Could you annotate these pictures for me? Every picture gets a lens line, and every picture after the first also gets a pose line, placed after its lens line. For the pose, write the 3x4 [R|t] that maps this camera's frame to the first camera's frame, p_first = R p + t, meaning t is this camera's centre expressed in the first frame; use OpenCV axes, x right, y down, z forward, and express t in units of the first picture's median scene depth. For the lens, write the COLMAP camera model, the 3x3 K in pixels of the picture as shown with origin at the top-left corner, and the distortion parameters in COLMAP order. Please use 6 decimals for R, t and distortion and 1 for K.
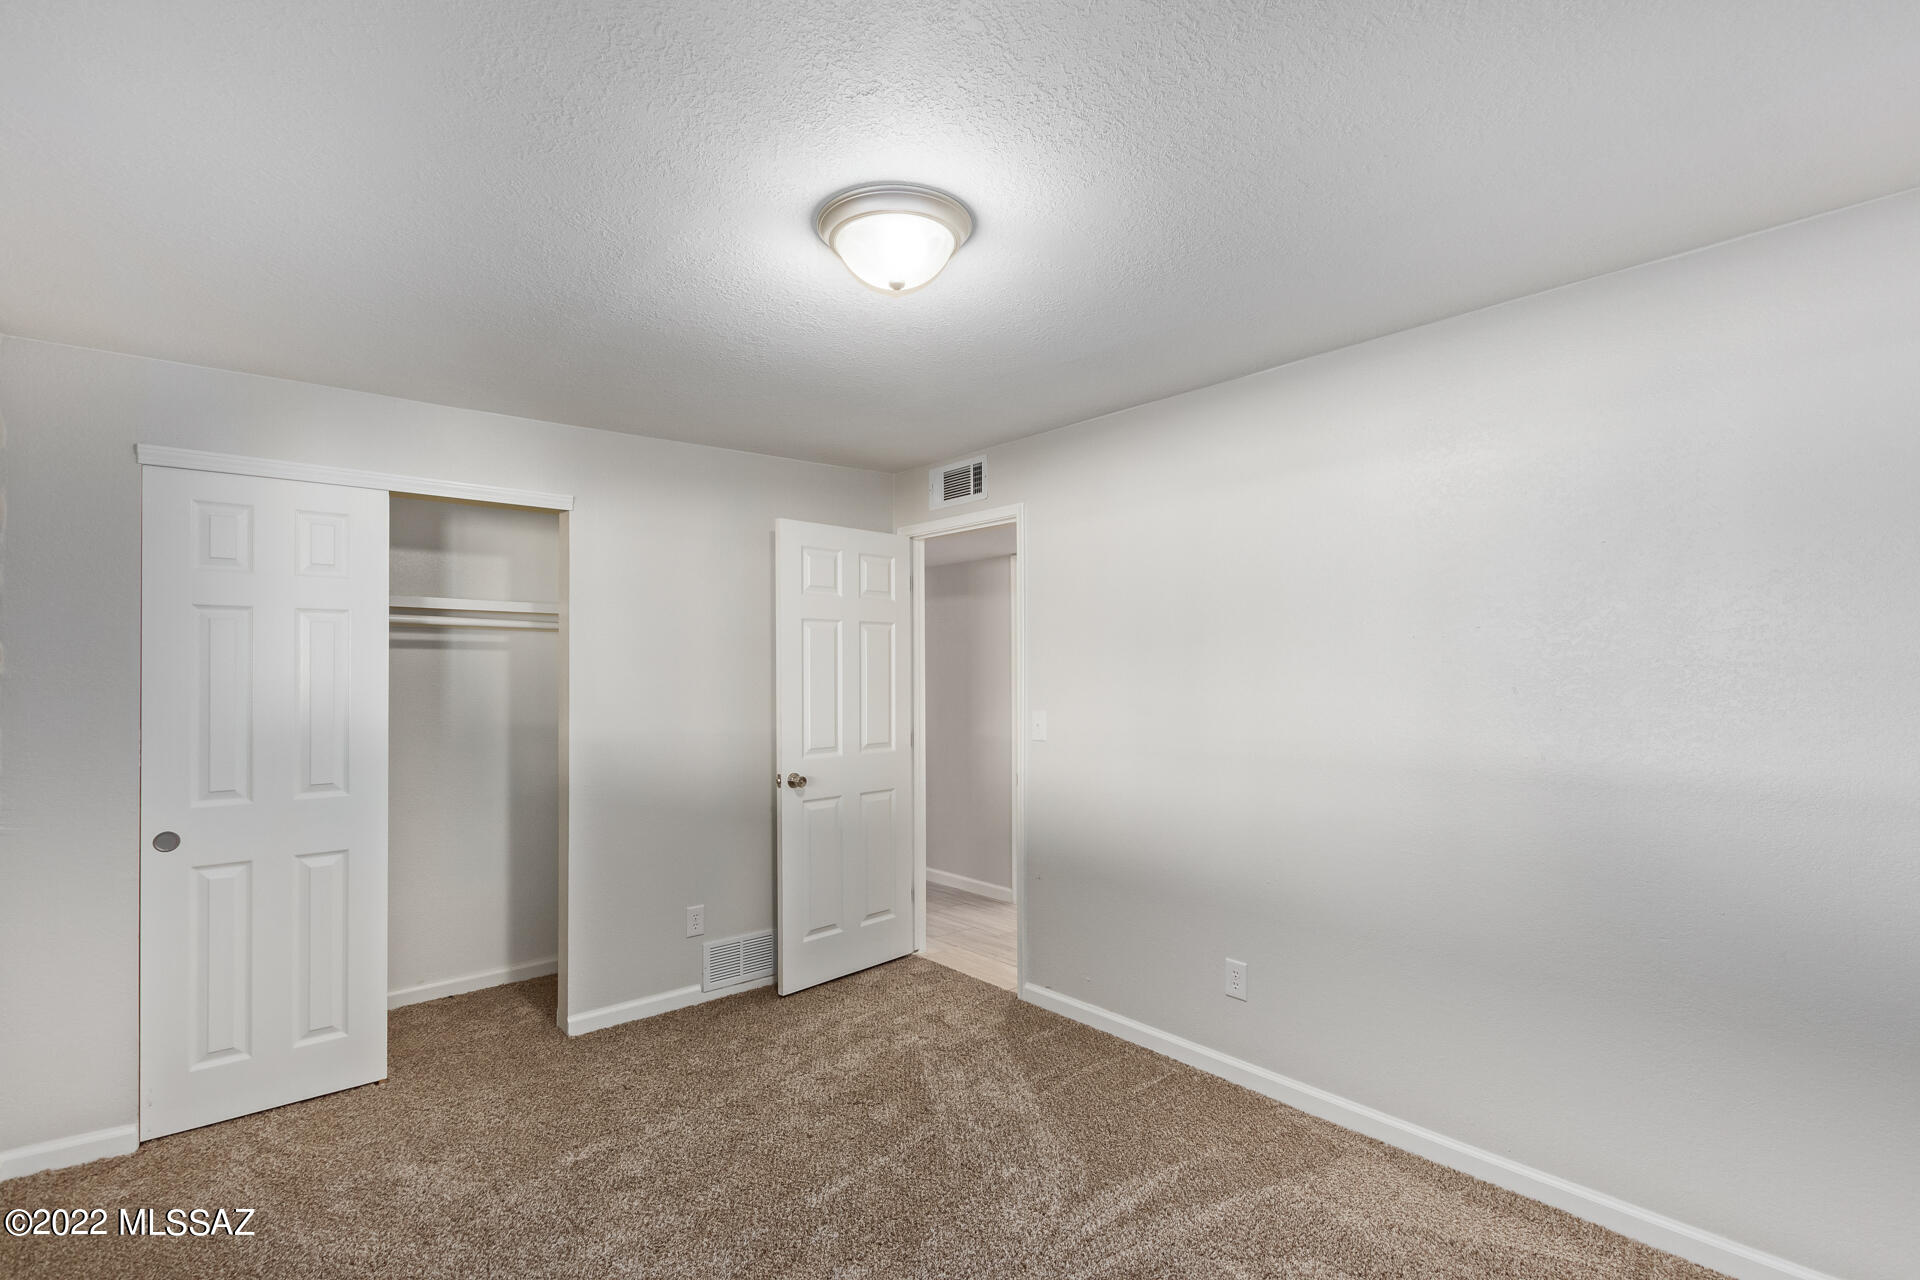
lens RADIAL K [[891.3, 0, 956.1], [0, 891.3, 652.4], [0, 0, 1]] dist [0.004589, 0.000140]
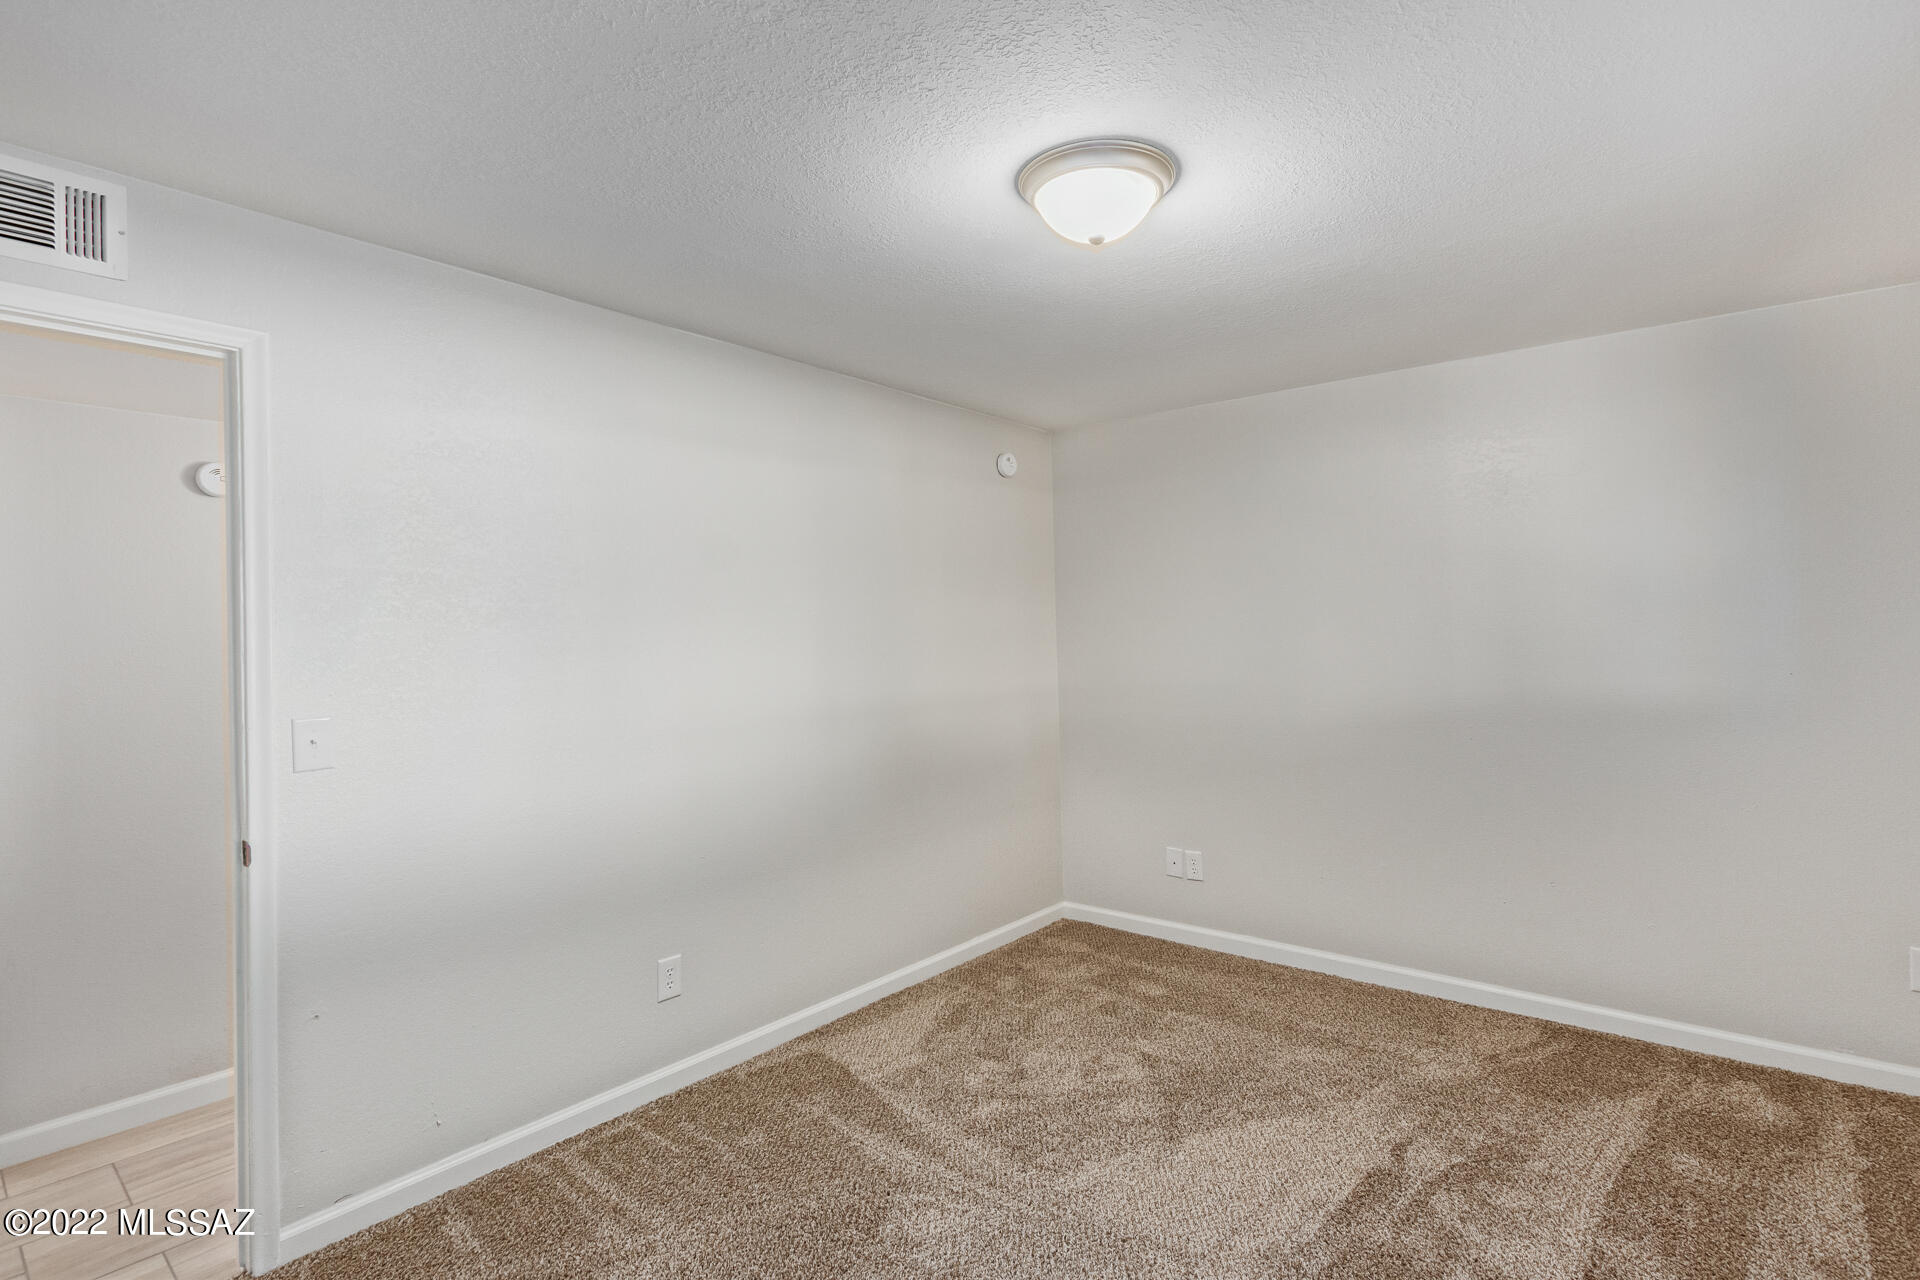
lens RADIAL K [[908.7, 0, 983.8], [0, 908.7, 642.8], [0, 0, 1]] dist [-0.000085, -0.000350]
pose [[-0.166614, 0.000996, 0.986022, -0.837626], [0.000833, 0.999999, -0.000869, 0.027334], [-0.986022, 0.000677, -0.166614, 1.060138]]
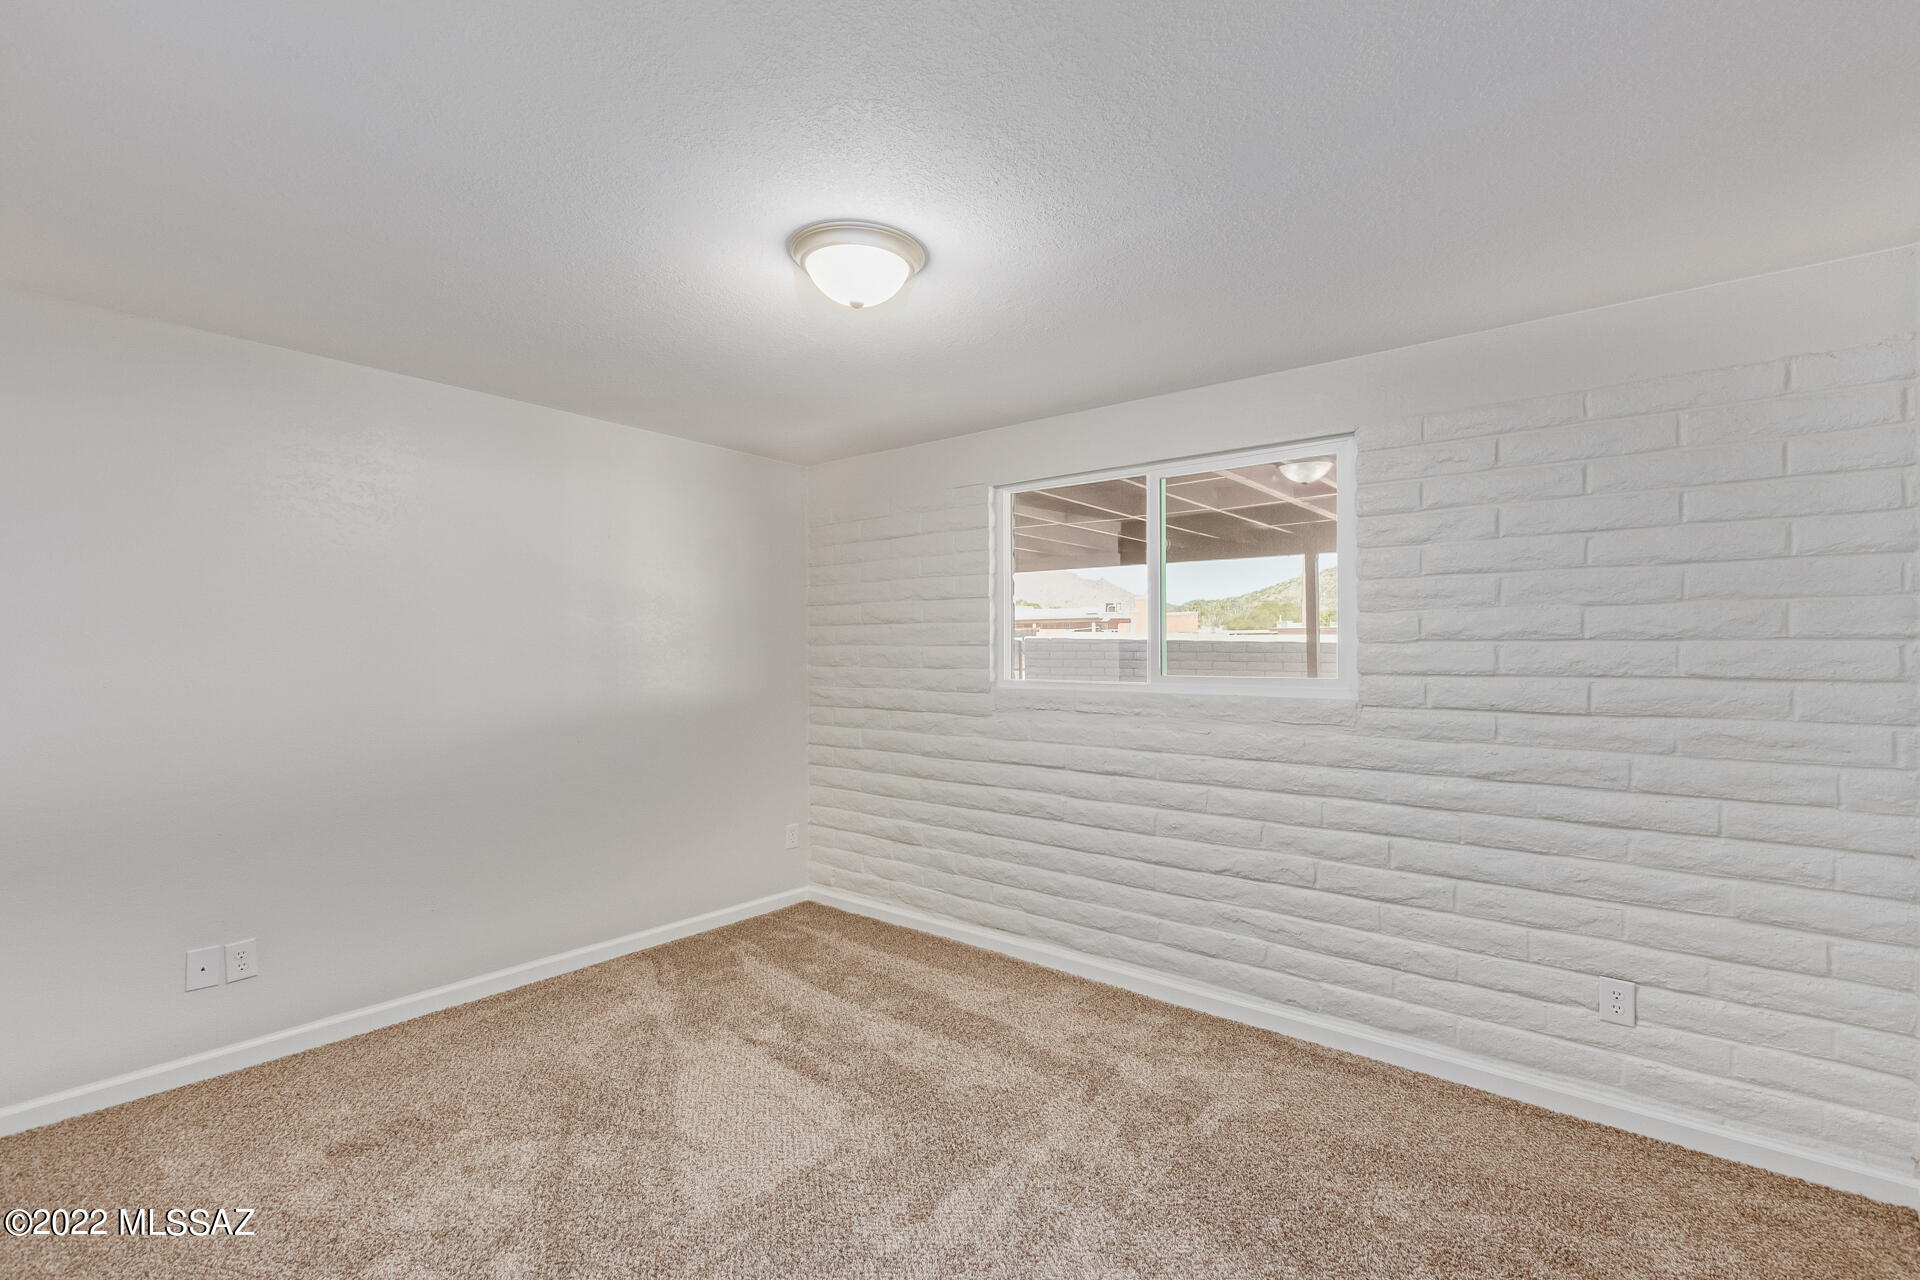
lens RADIAL K [[891.3, 0, 956.1], [0, 891.3, 652.4], [0, 0, 1]] dist [0.004589, 0.000140]
pose [[-0.986550, 0.004887, -0.163385, -0.000851], [0.007433, 0.999860, -0.014974, 0.043853], [0.163289, -0.015987, -0.986449, 1.776683]]
